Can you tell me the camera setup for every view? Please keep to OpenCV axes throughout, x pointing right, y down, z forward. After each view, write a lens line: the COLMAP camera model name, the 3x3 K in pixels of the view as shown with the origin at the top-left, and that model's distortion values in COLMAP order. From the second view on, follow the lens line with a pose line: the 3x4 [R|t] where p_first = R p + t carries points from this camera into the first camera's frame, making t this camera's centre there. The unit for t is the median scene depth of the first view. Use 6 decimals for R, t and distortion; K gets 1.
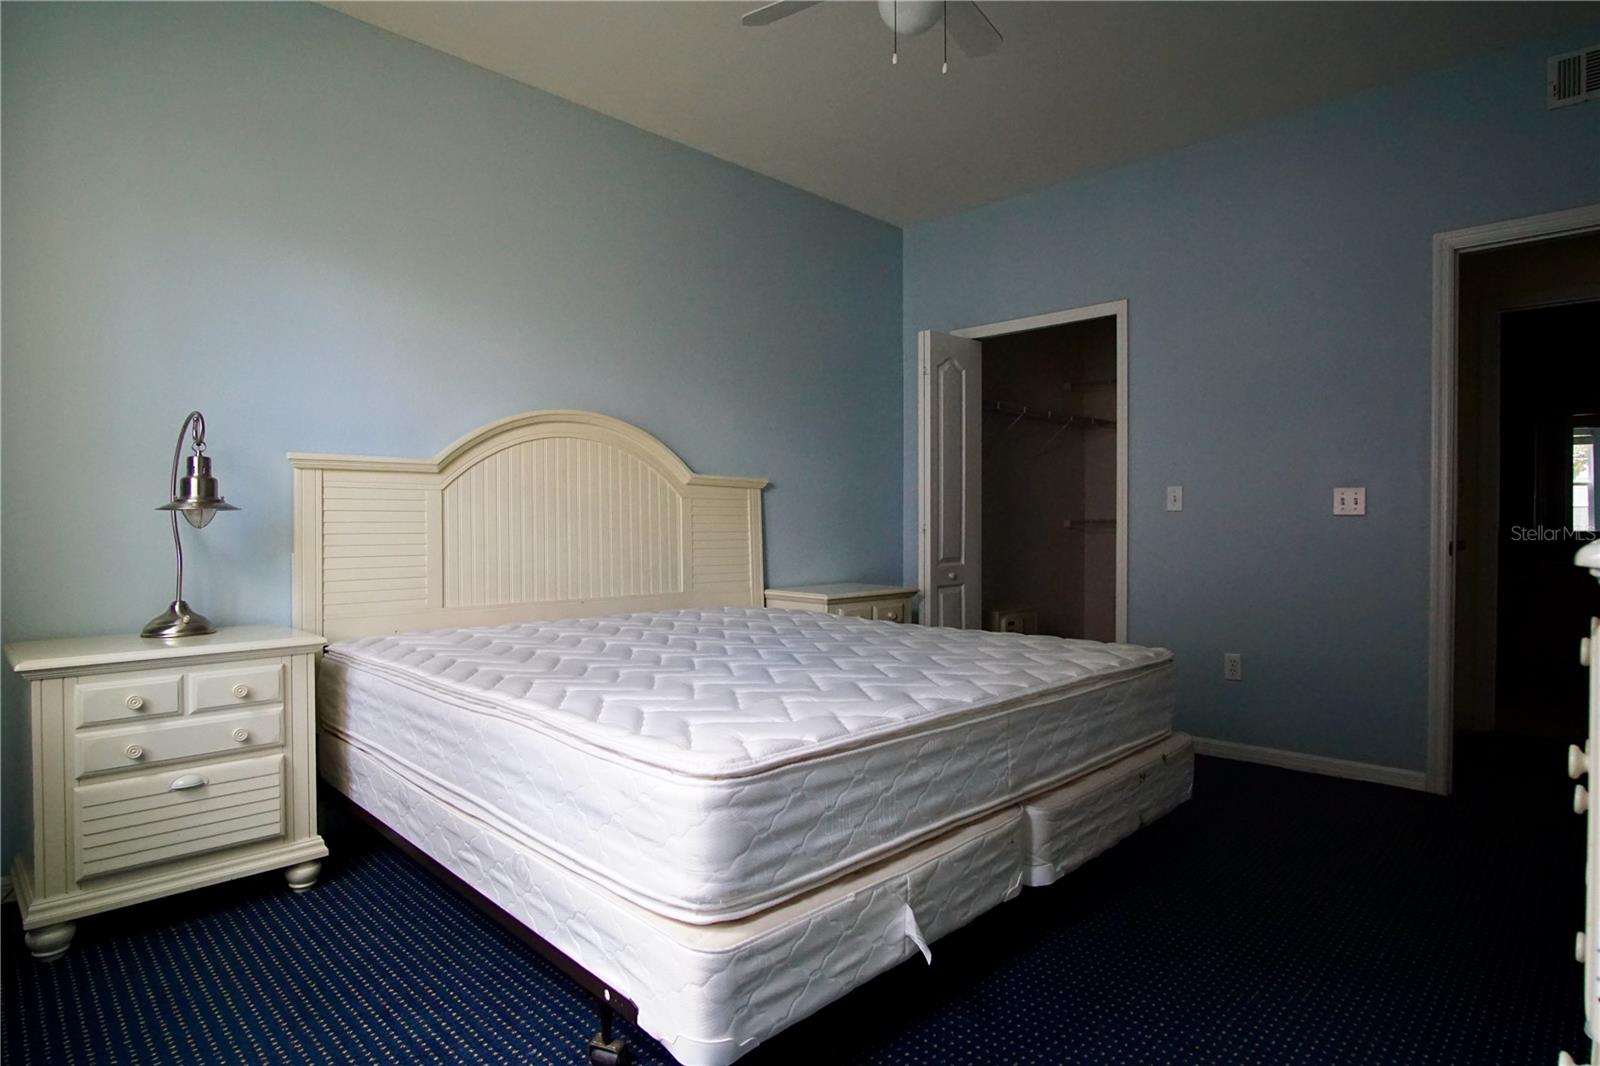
lens RADIAL K [[859.7, 0, 789.4], [0, 859.7, 526.0], [0, 0, 1]] dist [-0.027287, -0.000322]
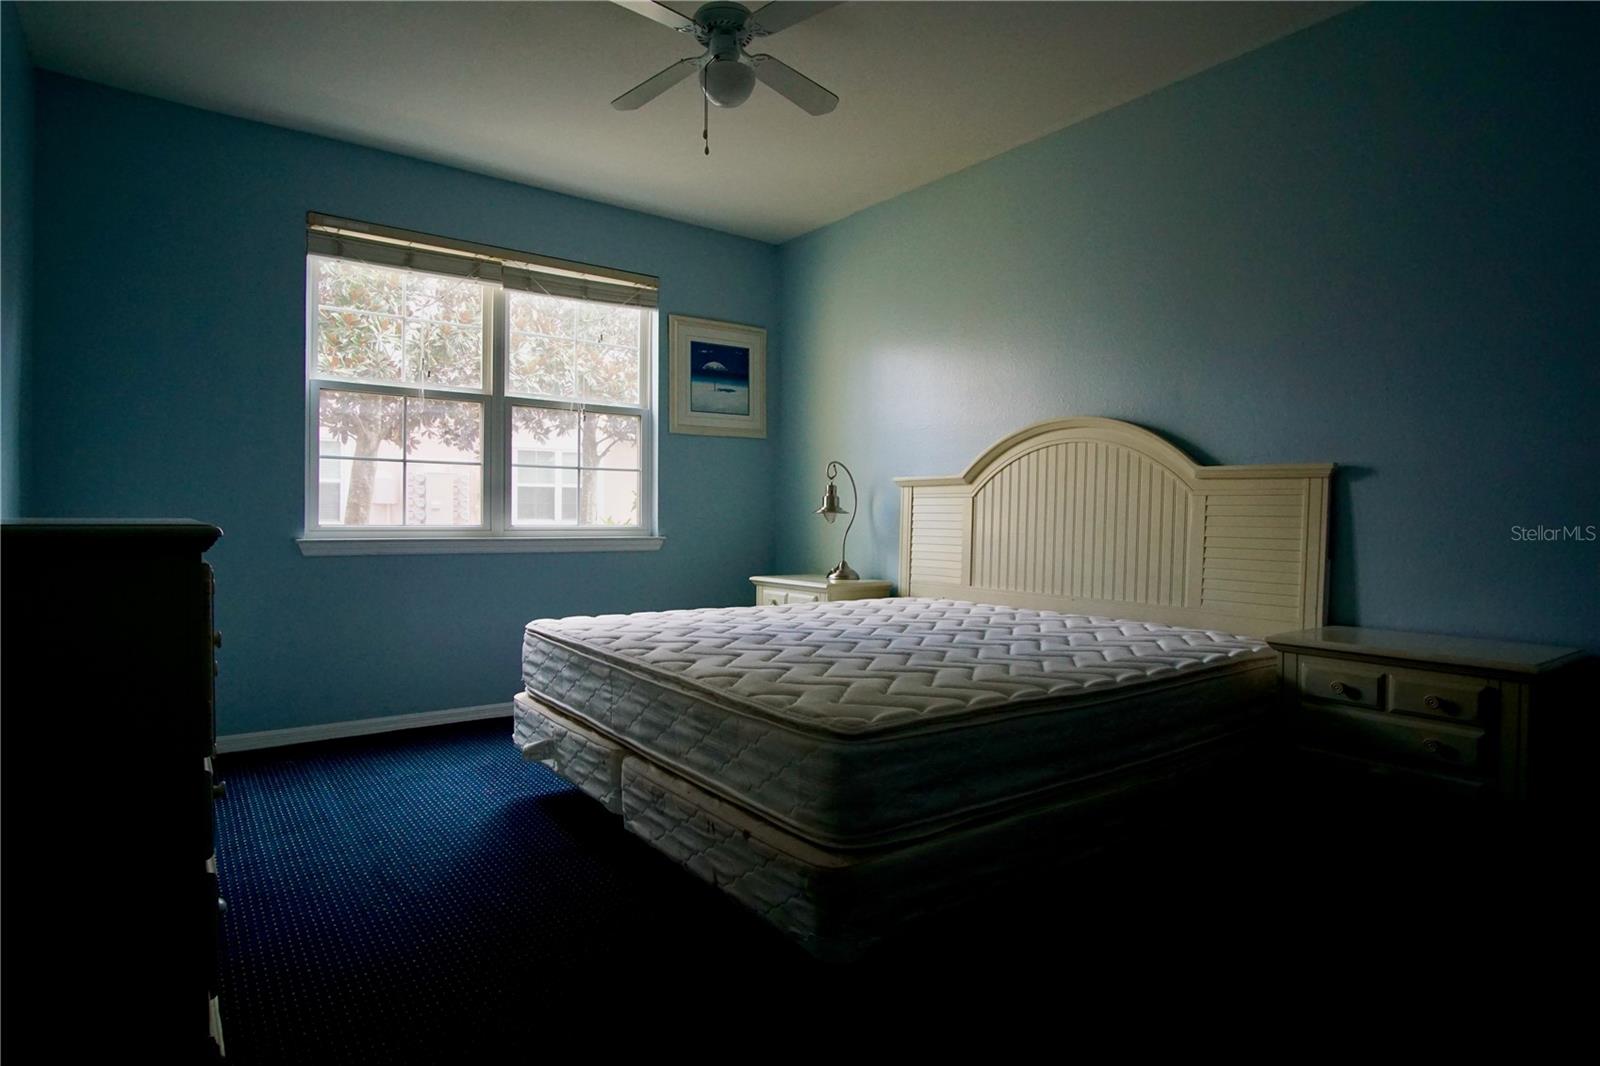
lens RADIAL K [[859.7, 0, 789.8], [0, 859.7, 540.5], [0, 0, 1]] dist [-0.027287, -0.000322]
pose [[-0.149092, 0.023136, -0.988553, 0.945365], [-0.019025, 0.999474, 0.026261, -0.004937], [0.988640, 0.022723, -0.148573, 0.925518]]
